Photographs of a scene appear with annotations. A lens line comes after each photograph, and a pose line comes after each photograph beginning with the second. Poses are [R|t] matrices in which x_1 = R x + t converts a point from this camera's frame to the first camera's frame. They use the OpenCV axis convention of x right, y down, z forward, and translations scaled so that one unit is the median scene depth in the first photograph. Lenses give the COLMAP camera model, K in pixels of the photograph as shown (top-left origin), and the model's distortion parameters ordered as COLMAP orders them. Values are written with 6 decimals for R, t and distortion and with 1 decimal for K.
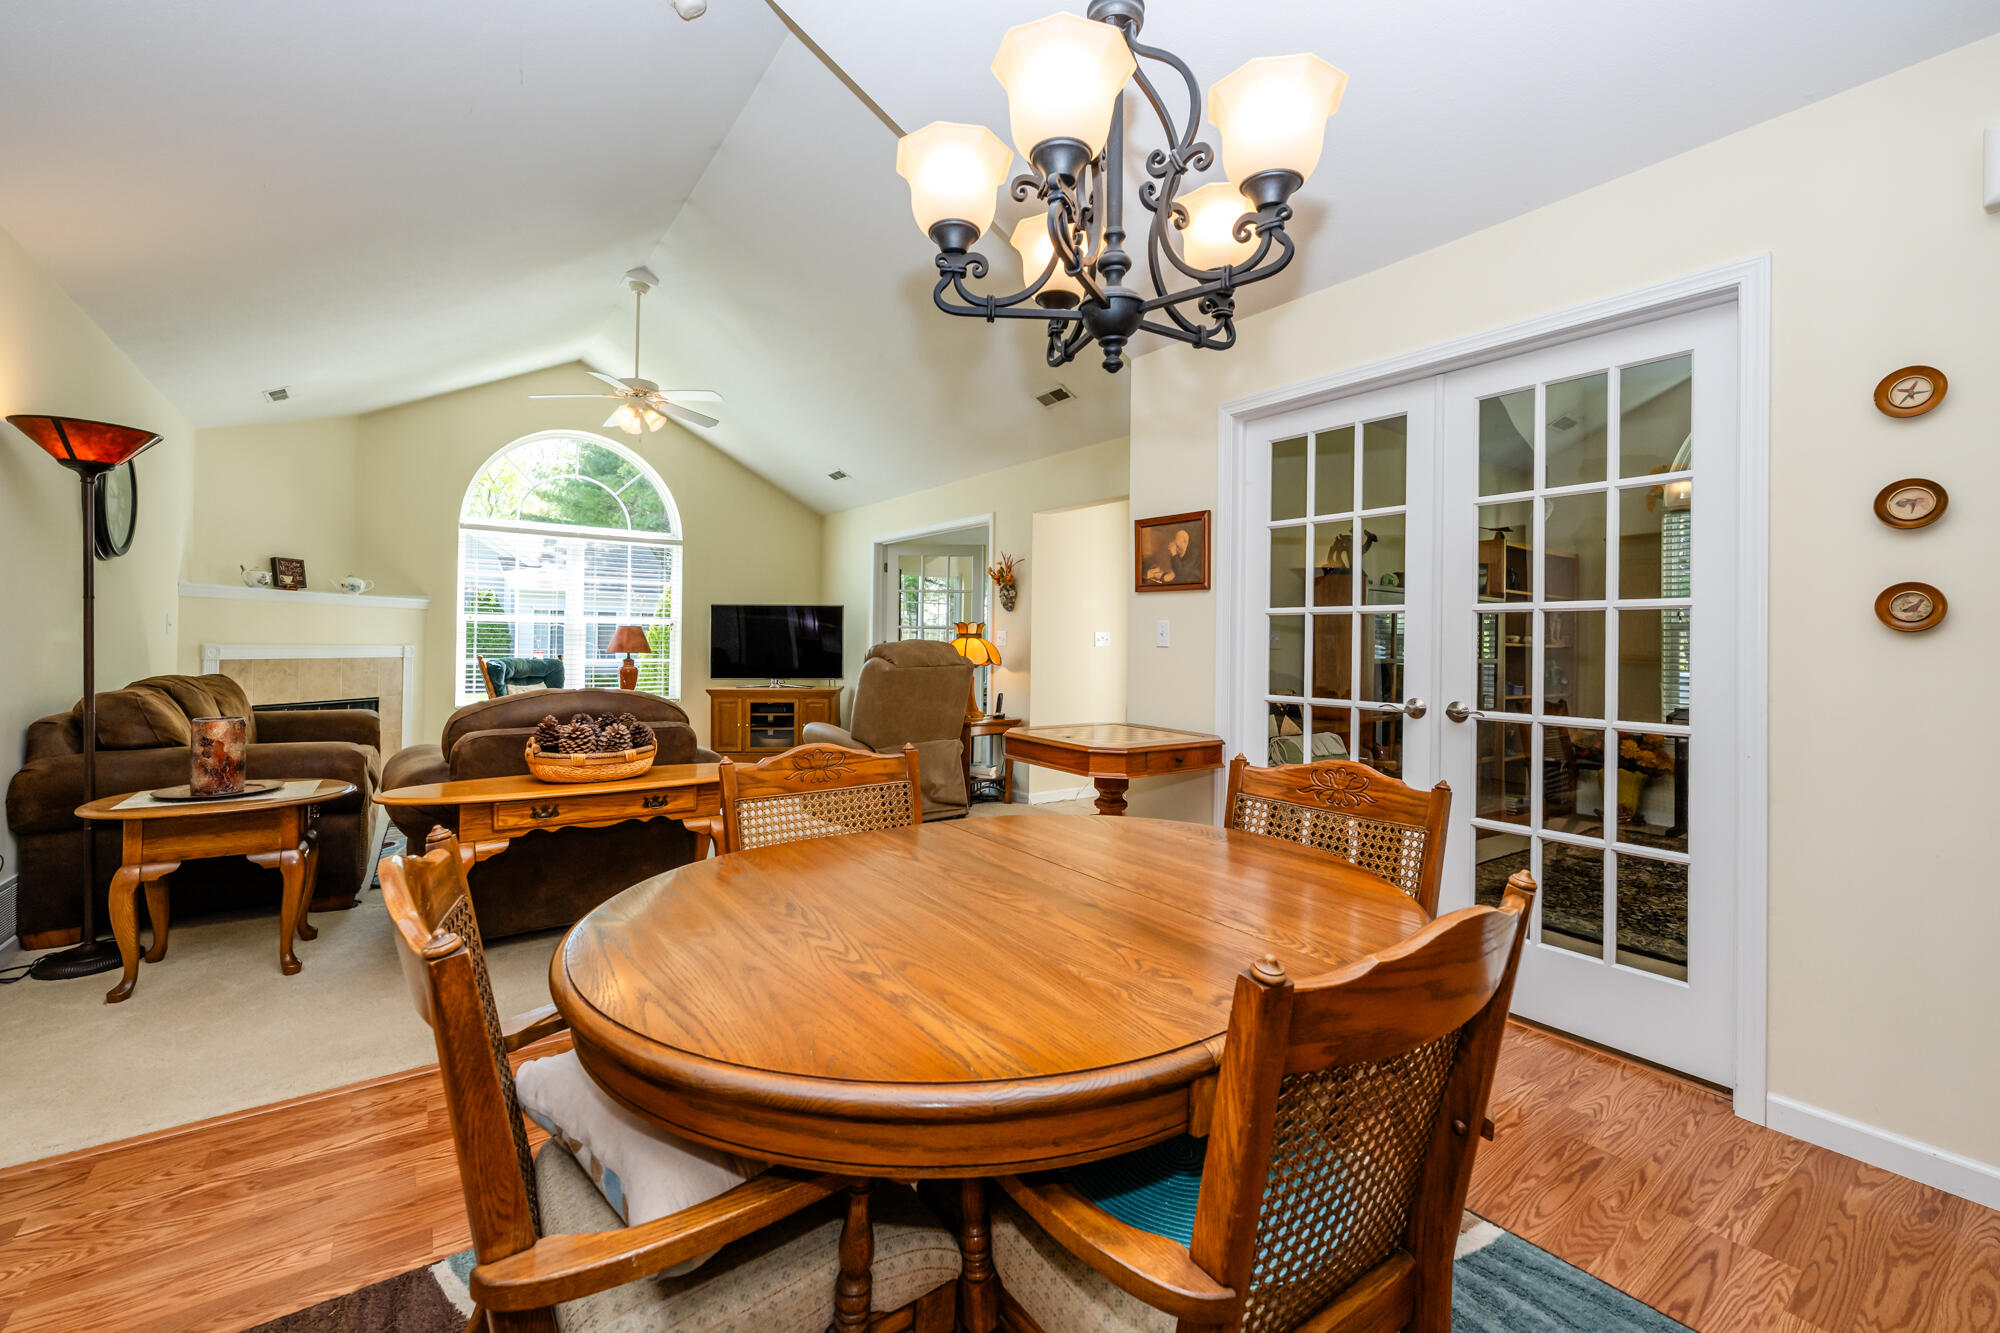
lens RADIAL K [[805.2, 0, 1001.7], [0, 805.2, 647.1], [0, 0, 1]] dist [-0.002112, 0.000035]
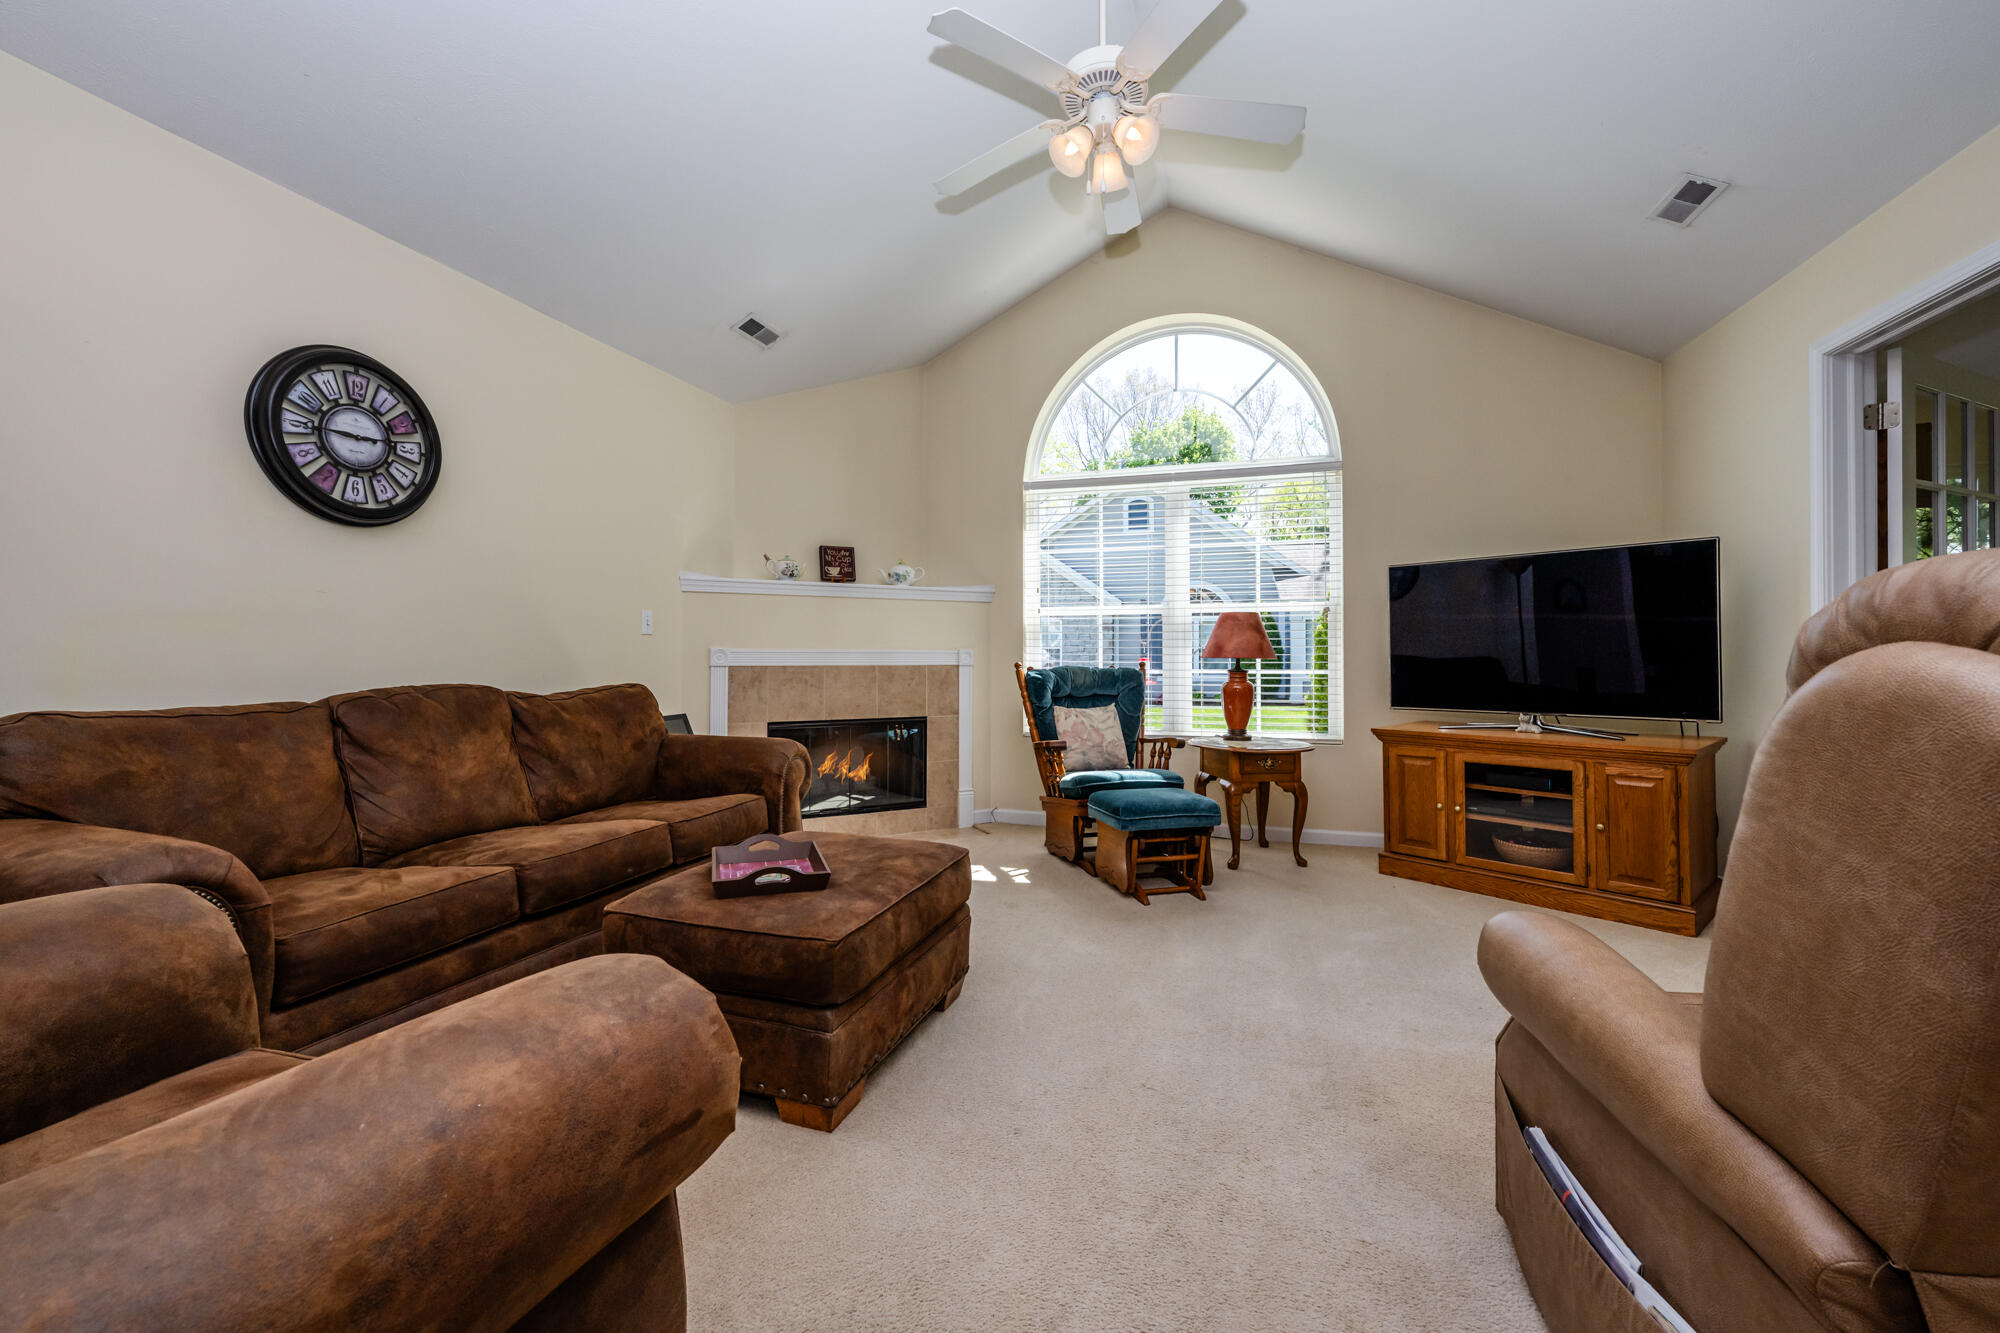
lens RADIAL K [[805.2, 0, 1004.7], [0, 805.2, 652.8], [0, 0, 1]] dist [-0.002112, 0.000035]
pose [[0.583332, -0.016139, -0.812074, -0.099576], [0.004088, 0.999848, -0.016934, 0.013929], [0.812224, 0.006559, 0.583309, 0.596169]]
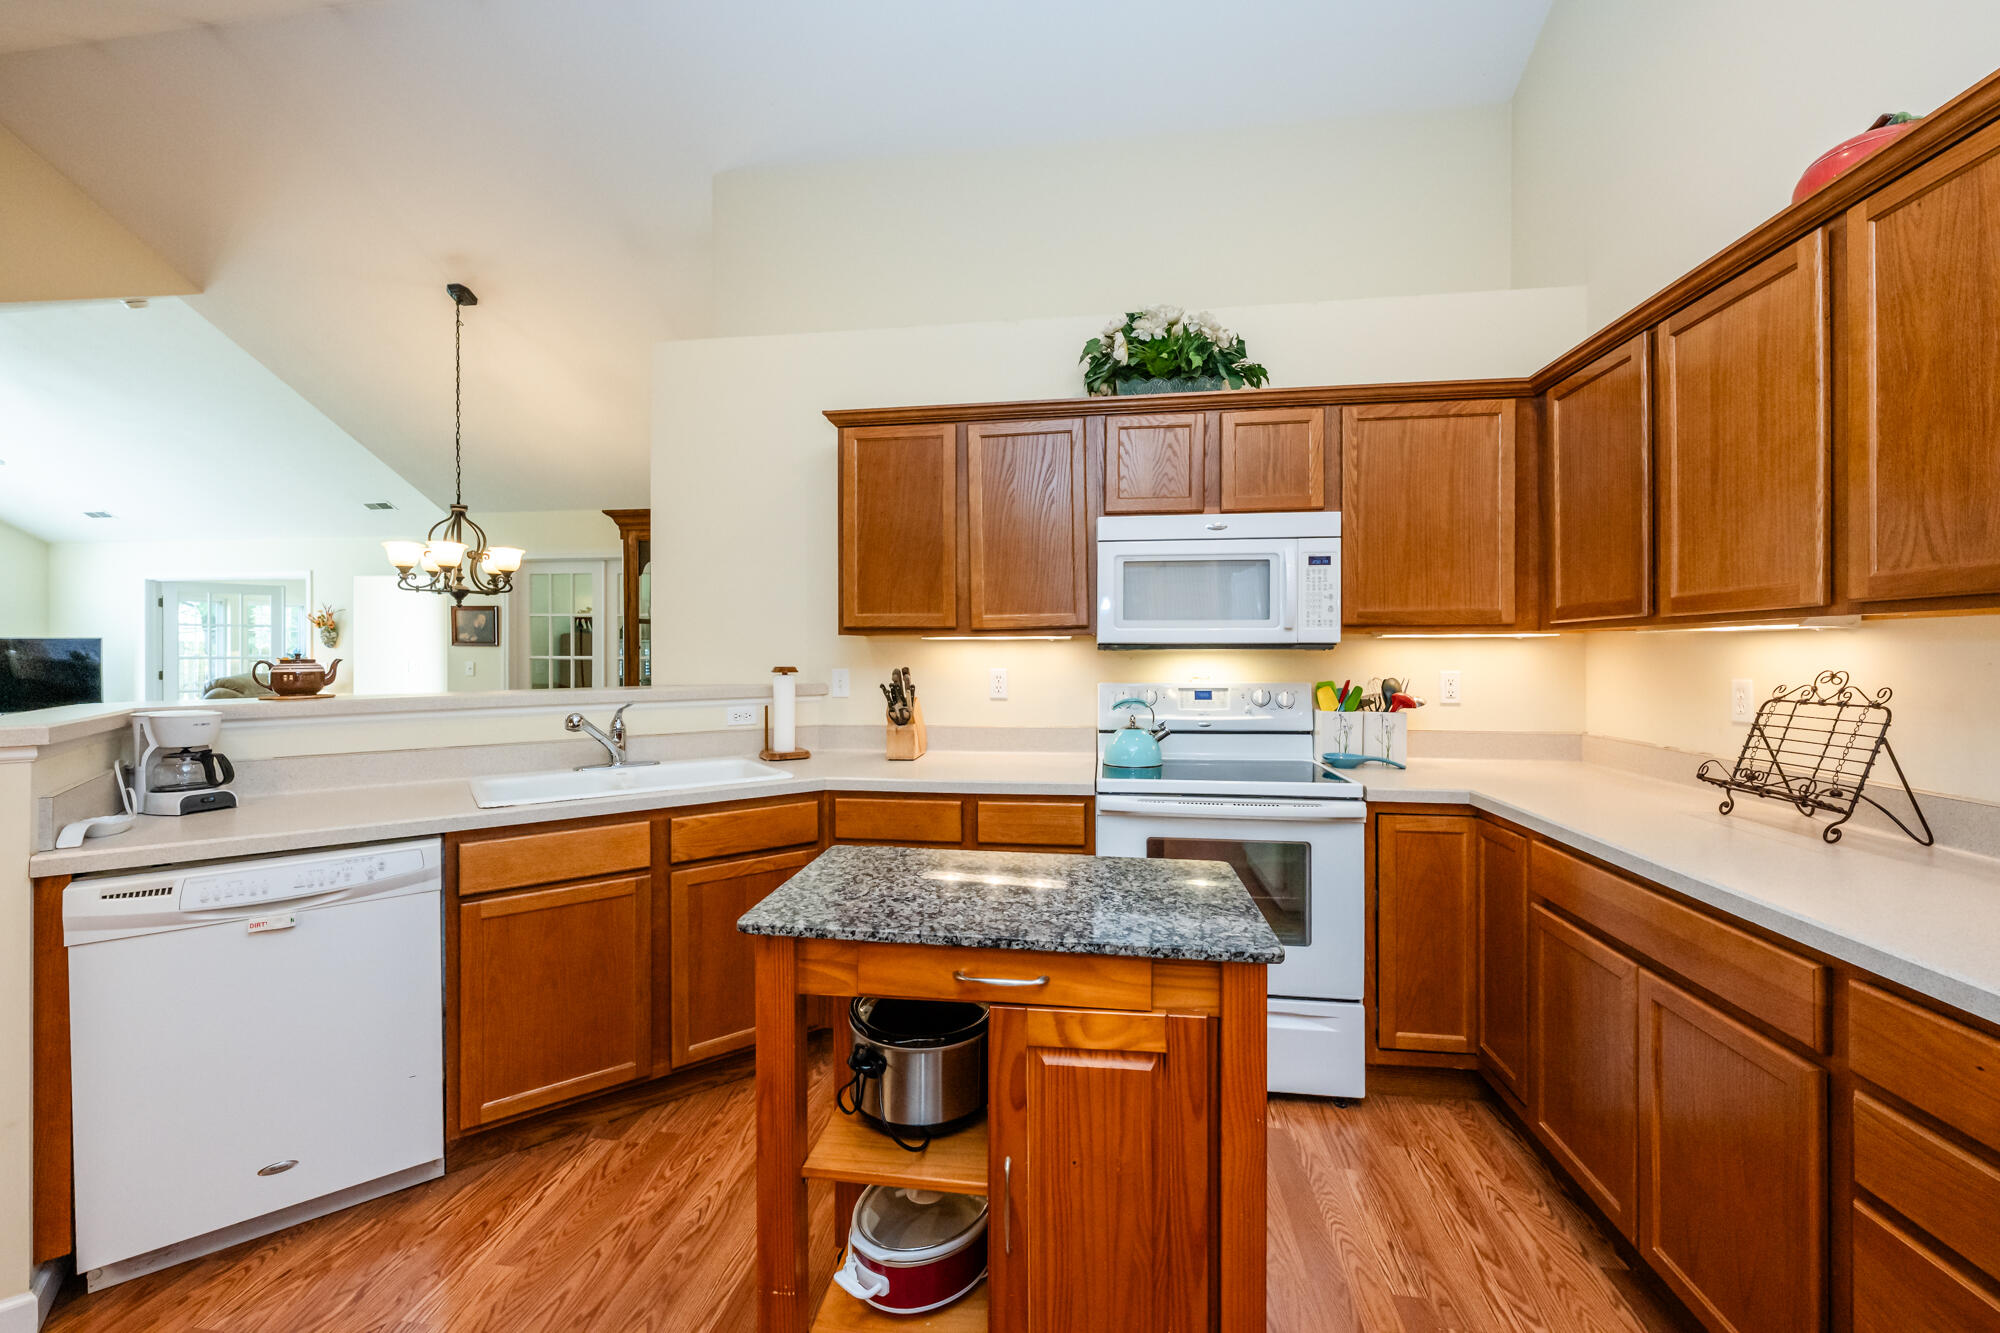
lens RADIAL K [[805.2, 0, 991.1], [0, 805.2, 653.0], [0, 0, 1]] dist [-0.002112, 0.000035]
pose [[0.709014, -0.014612, 0.705043, -0.136351], [0.017204, 0.999846, 0.003420, -0.020659], [-0.704984, 0.009705, 0.709157, -0.618457]]
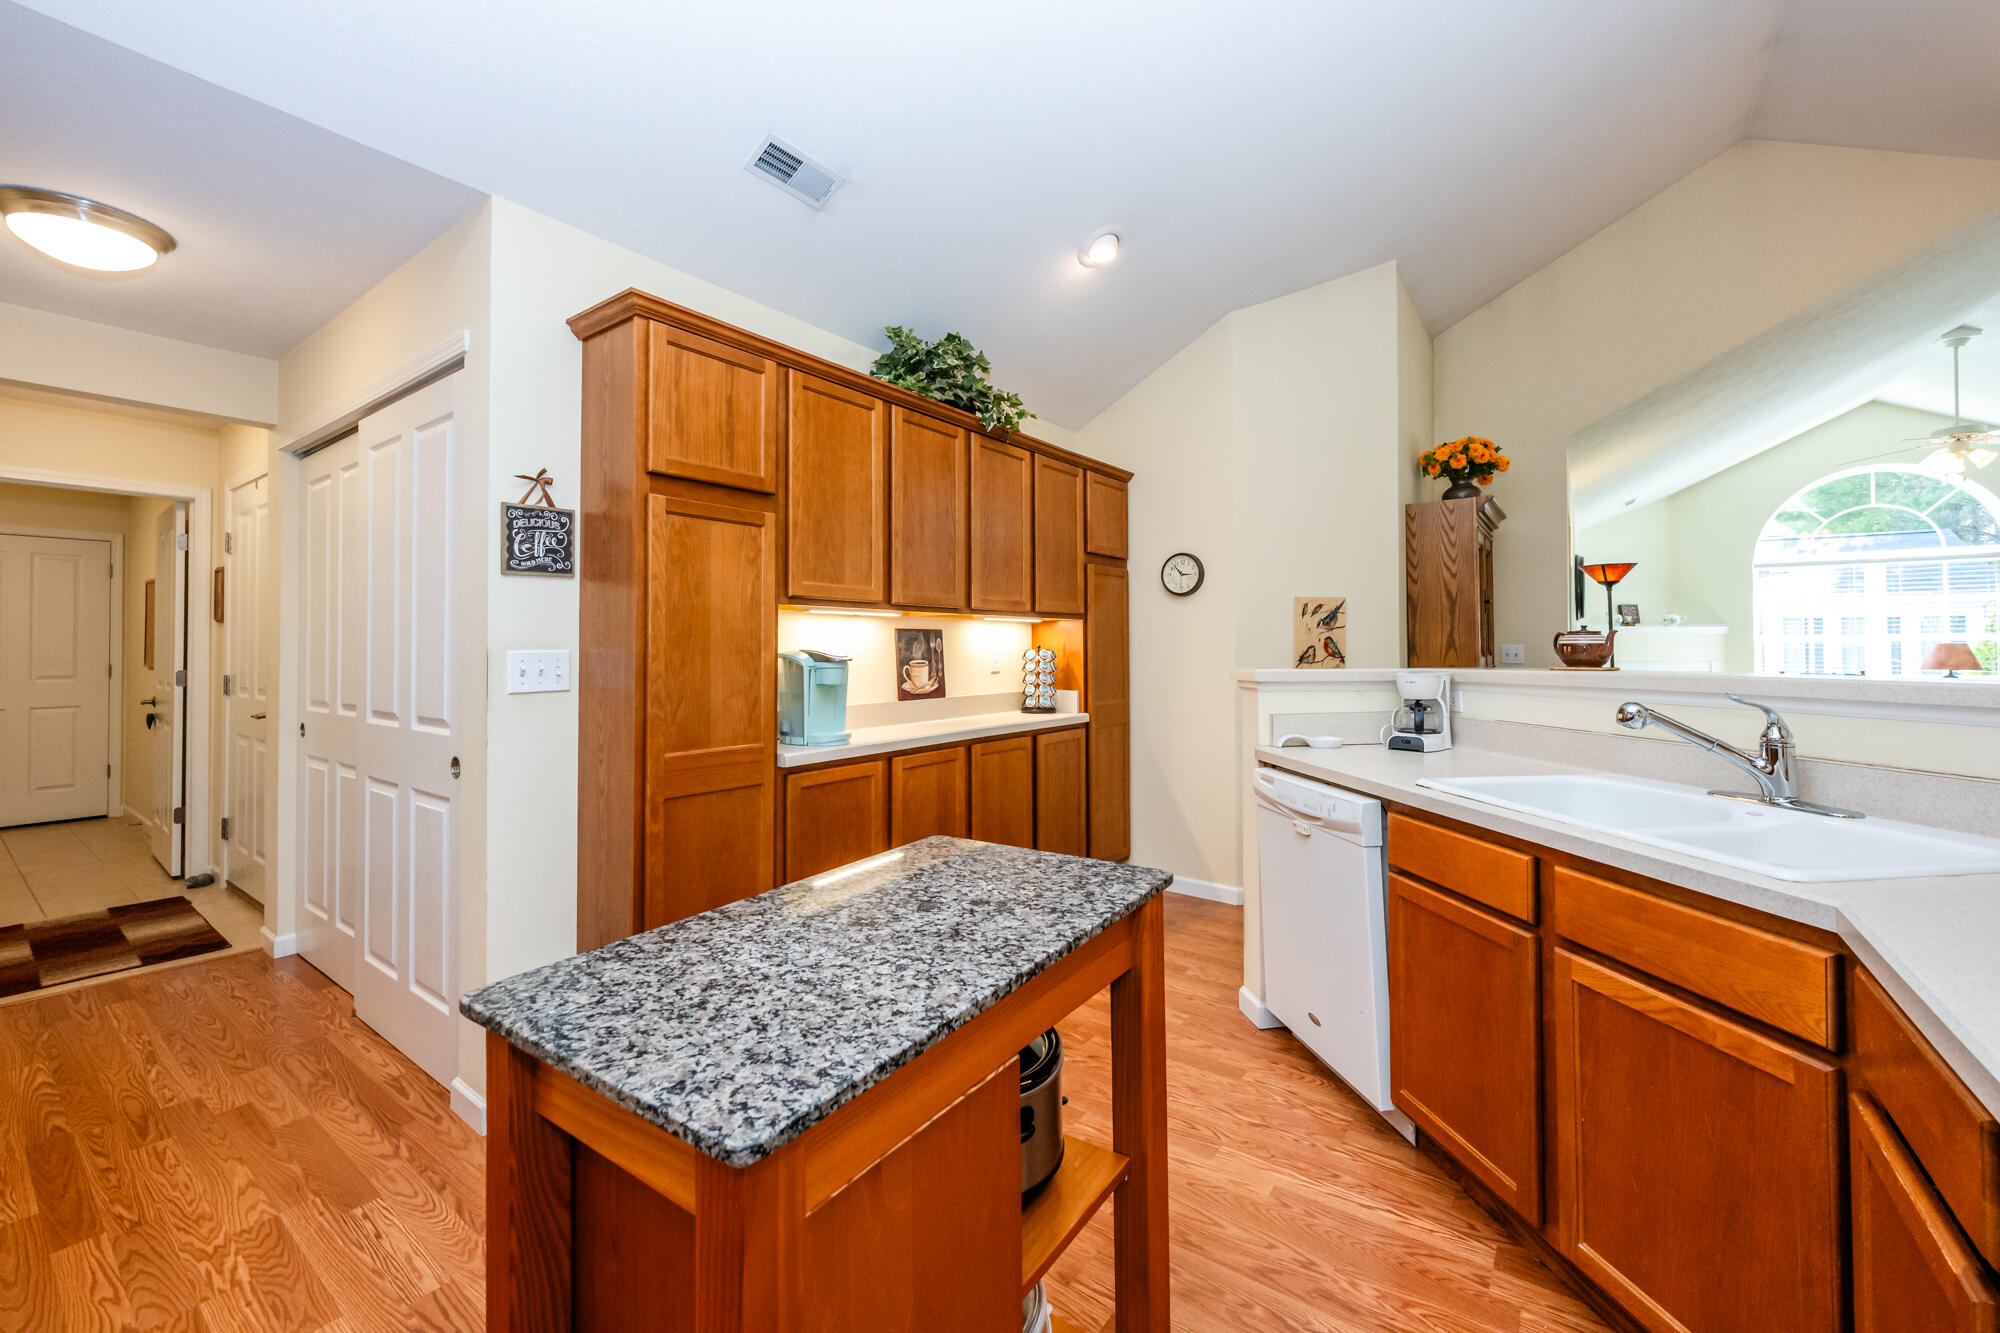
lens RADIAL K [[805.2, 0, 999.8], [0, 805.2, 627.7], [0, 0, 1]] dist [-0.002112, 0.000035]
pose [[0.285639, -0.038523, -0.957563, 0.185487], [0.001755, 0.999211, -0.039675, -0.008959], [0.958336, 0.009653, 0.285482, -0.491798]]
